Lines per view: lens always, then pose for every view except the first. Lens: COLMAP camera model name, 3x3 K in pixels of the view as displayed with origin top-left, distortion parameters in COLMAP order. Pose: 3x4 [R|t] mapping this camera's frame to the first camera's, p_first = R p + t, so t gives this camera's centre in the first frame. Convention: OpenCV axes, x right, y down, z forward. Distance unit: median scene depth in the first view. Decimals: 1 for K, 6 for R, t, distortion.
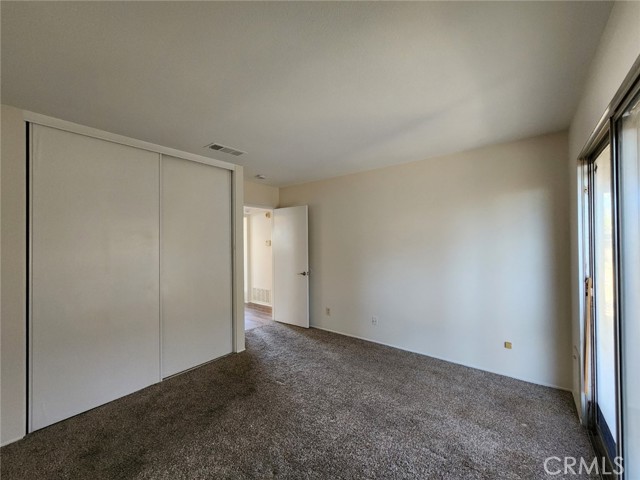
lens RADIAL K [[261.8, 0, 319.4], [0, 261.8, 241.1], [0, 0, 1]] dist [0.002141, -0.000136]
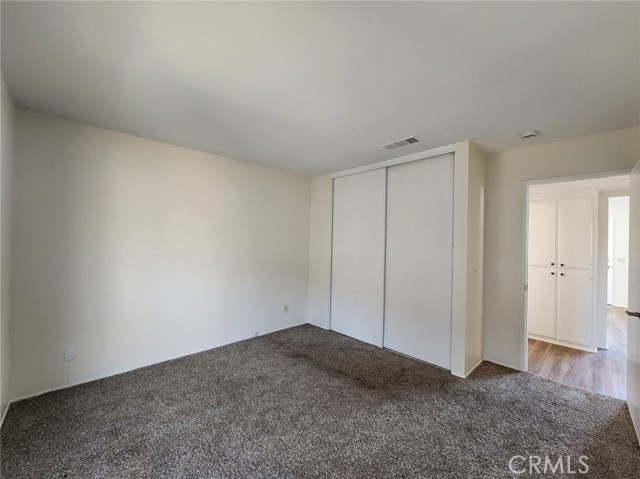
lens RADIAL K [[261.8, 0, 319.4], [0, 261.8, 240.6], [0, 0, 1]] dist [0.002141, -0.000136]
pose [[-0.142096, 0.013736, -0.989758, 0.682779], [-0.002989, 0.999893, 0.014306, -0.001471], [0.989848, 0.004991, -0.142039, 0.869062]]
